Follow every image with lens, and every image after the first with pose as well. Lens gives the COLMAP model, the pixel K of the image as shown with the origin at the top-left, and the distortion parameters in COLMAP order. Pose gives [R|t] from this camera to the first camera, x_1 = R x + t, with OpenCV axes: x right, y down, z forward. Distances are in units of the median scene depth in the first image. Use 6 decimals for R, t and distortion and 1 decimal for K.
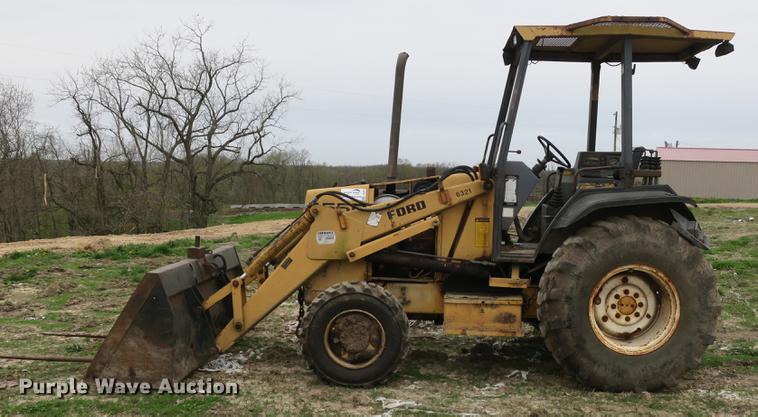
lens RADIAL K [[763.8, 0, 438.5], [0, 763.8, 258.9], [0, 0, 1]] dist [0.002983, 0.000000]
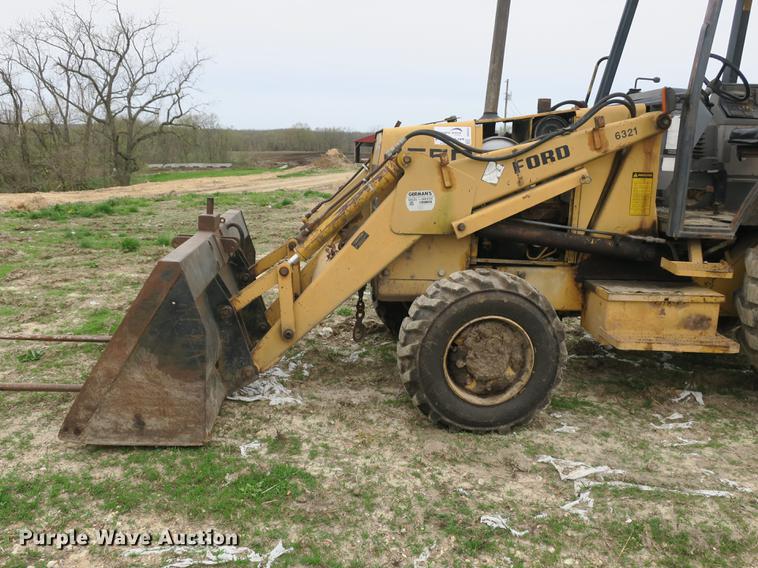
lens RADIAL K [[666.4, 0, 381.6], [0, 666.4, 286.7], [0, 0, 1]] dist [-0.003354, 0.004162]
pose [[0.997433, -0.008081, 0.071150, -0.222012], [0.000276, 0.994038, 0.109036, -0.017007], [-0.071607, -0.108737, 0.991488, 0.423628]]
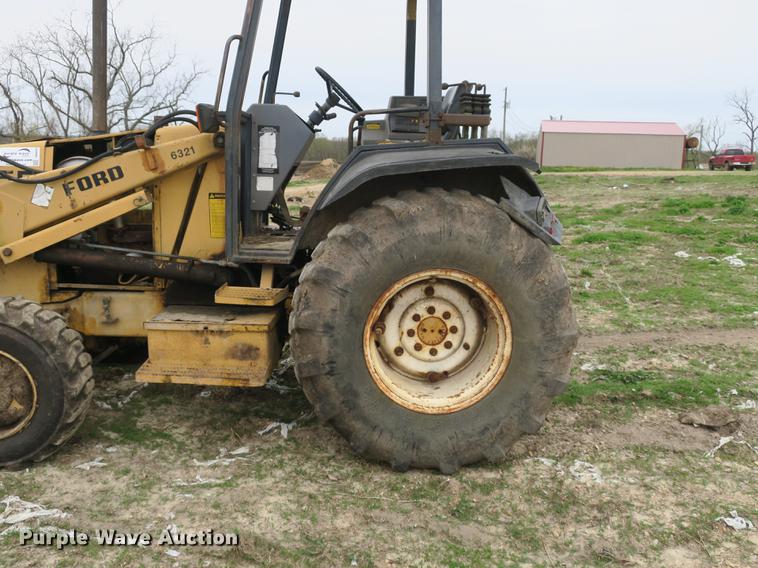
lens RADIAL K [[666.4, 0, 376.8], [0, 666.4, 286.5], [0, 0, 1]] dist [-0.003354, 0.004162]
pose [[0.999380, -0.009838, 0.033804, 0.173827], [0.006549, 0.995352, 0.096082, -0.028135], [-0.034592, -0.095801, 0.994799, 0.432436]]
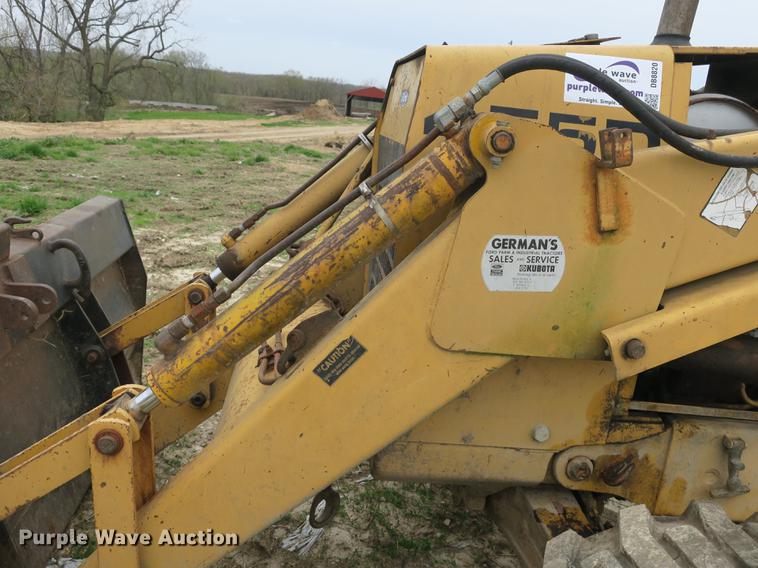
lens RADIAL K [[666.4, 0, 382.7], [0, 666.4, 285.1], [0, 0, 1]] dist [-0.003354, 0.004162]
pose [[0.992680, 0.060976, 0.104249, -0.208537], [-0.078013, 0.982682, 0.168079, -0.051745], [-0.092195, -0.174981, 0.980246, 0.808390]]
